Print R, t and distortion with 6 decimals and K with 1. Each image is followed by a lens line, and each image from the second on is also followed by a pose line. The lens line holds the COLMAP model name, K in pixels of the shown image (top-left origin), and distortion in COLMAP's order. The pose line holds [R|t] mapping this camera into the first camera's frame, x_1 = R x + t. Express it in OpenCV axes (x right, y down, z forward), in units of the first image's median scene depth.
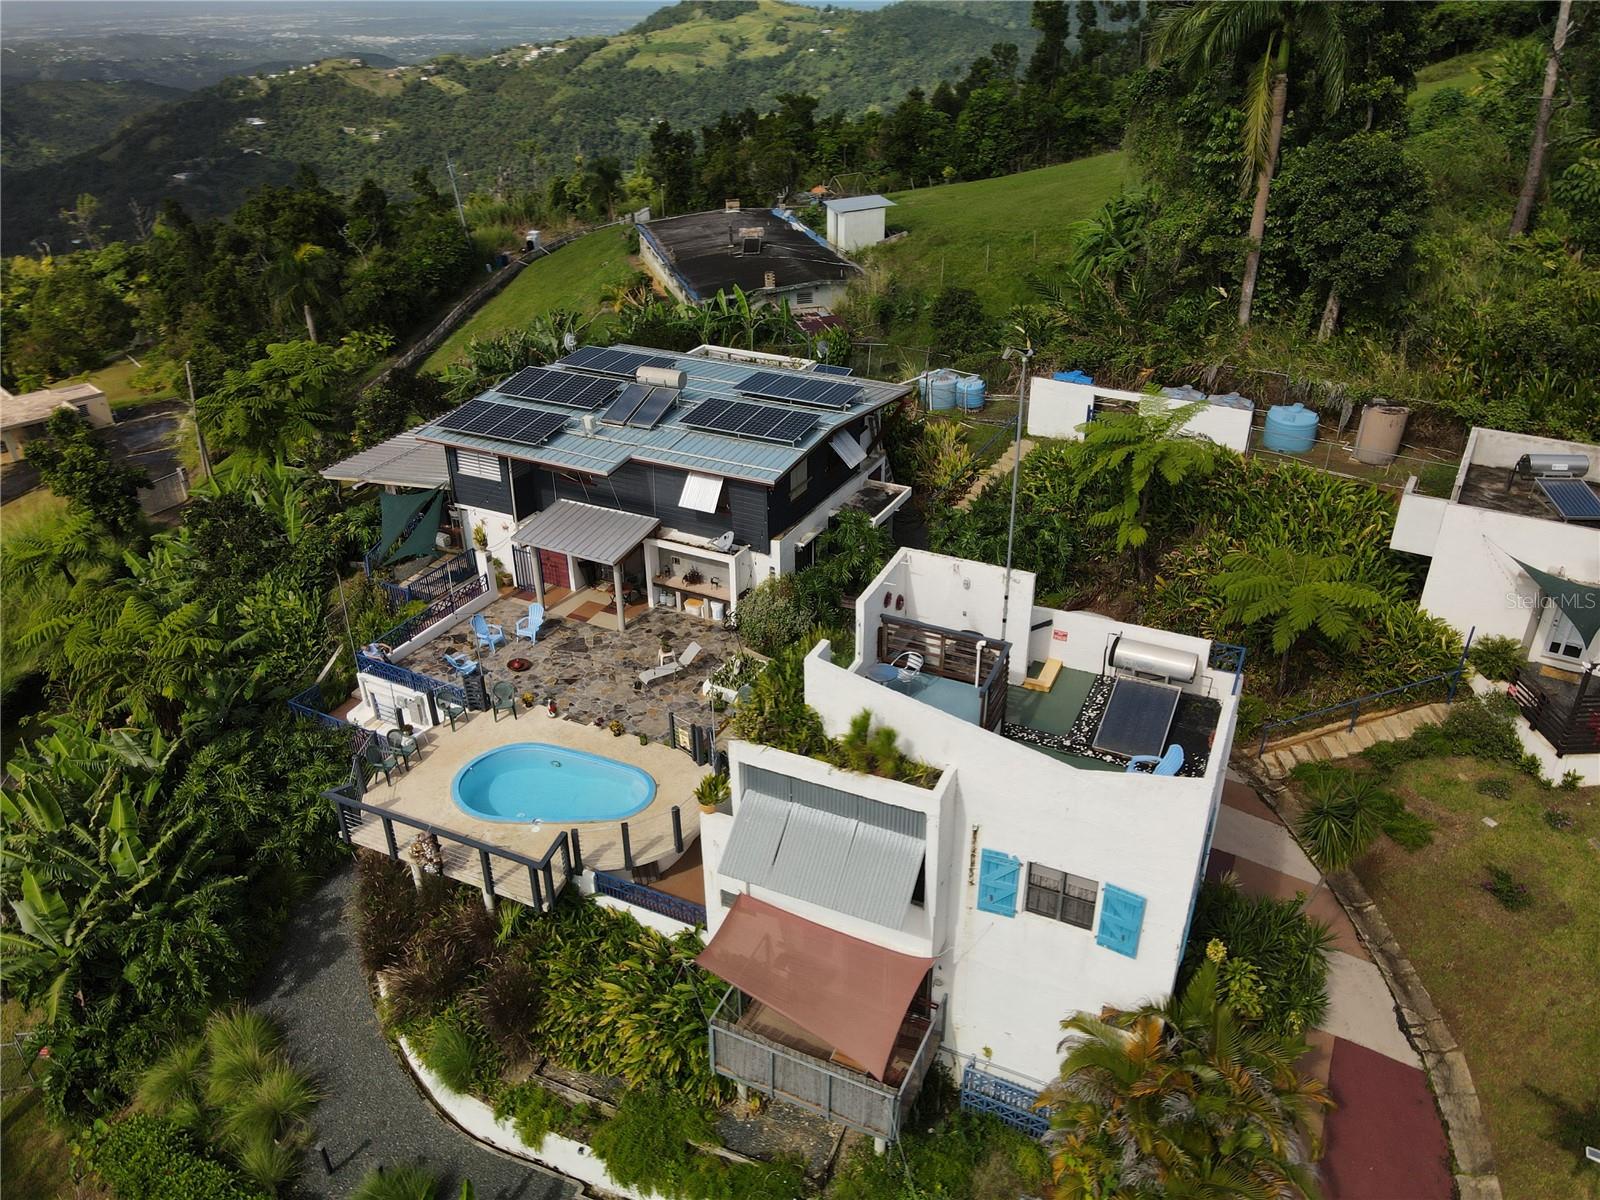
lens RADIAL K [[1182.9, 0, 784.8], [0, 1182.9, 594.1], [0, 0, 1]] dist [0.010163, 0.000121]
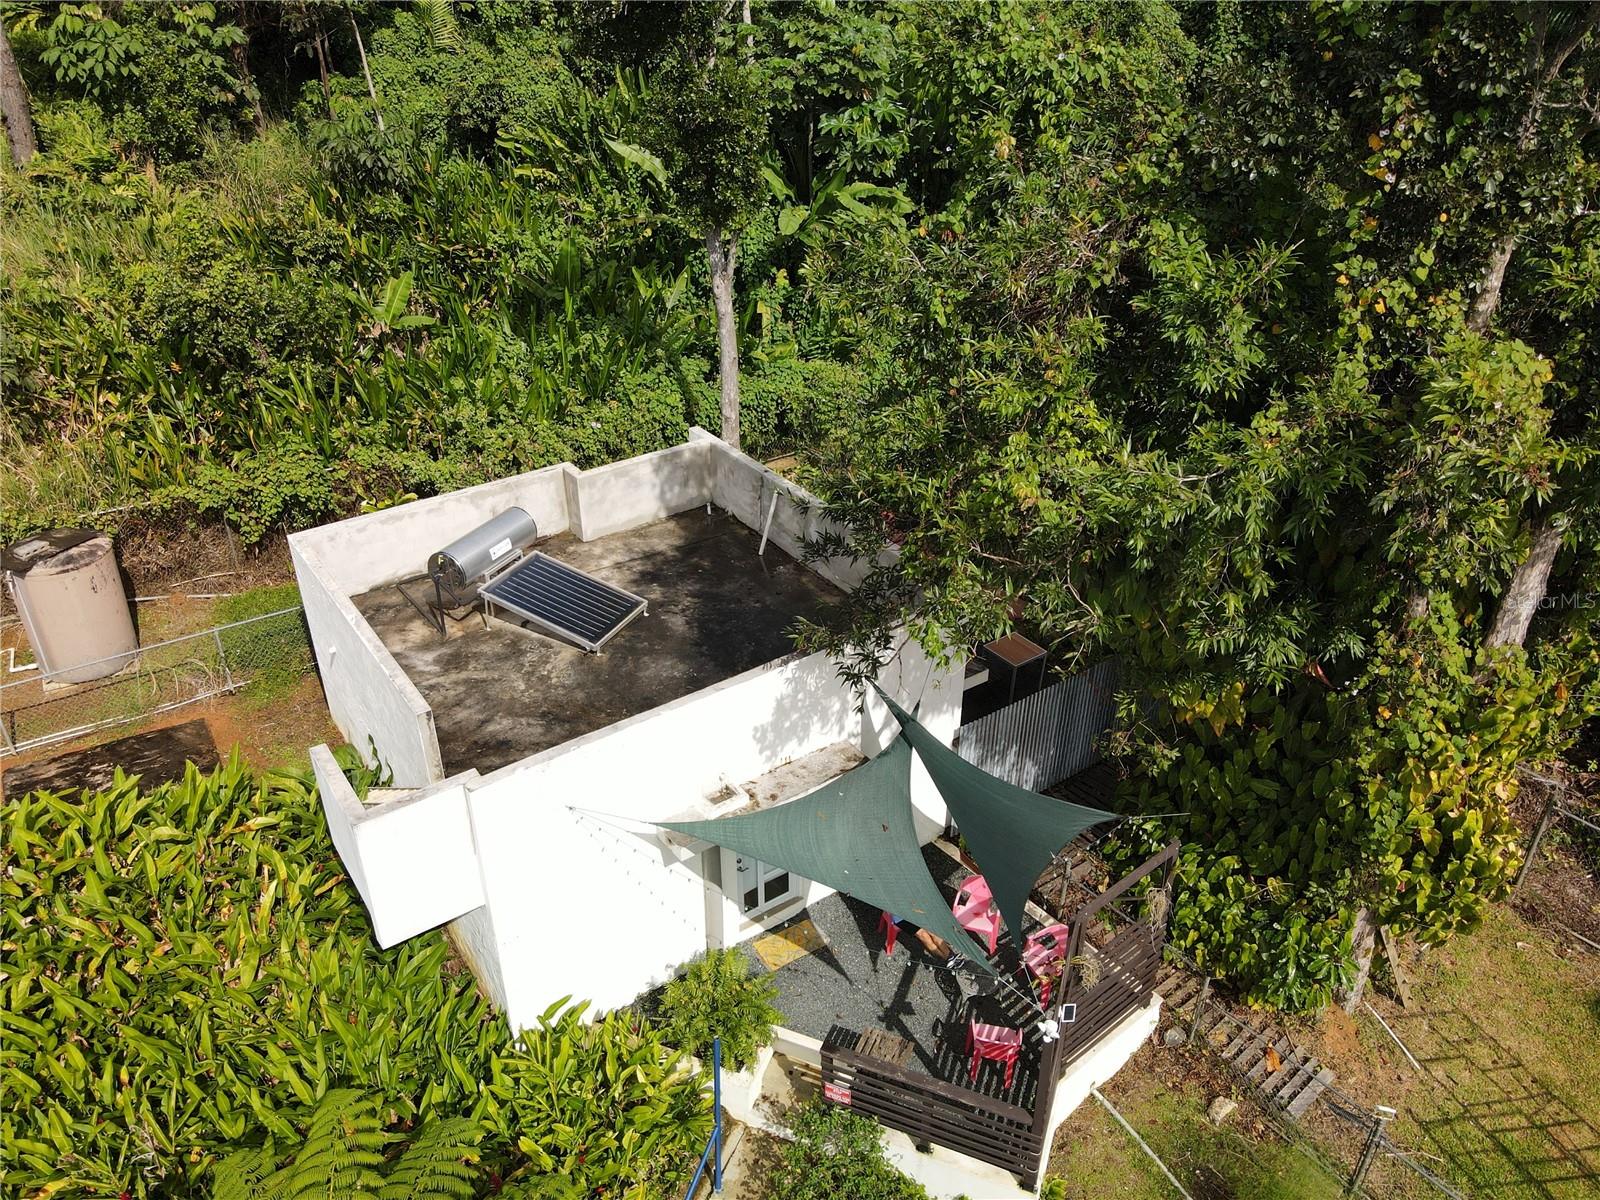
lens RADIAL K [[1176.6, 0, 792.4], [0, 1176.6, 599.5], [0, 0, 1]] dist [0.010066, 0.007206]
pose [[0.394305, -0.455281, 0.798275, 0.264199], [0.436999, 0.857048, 0.272948, -0.145138], [-0.808428, 0.241220, 0.536896, 0.561077]]
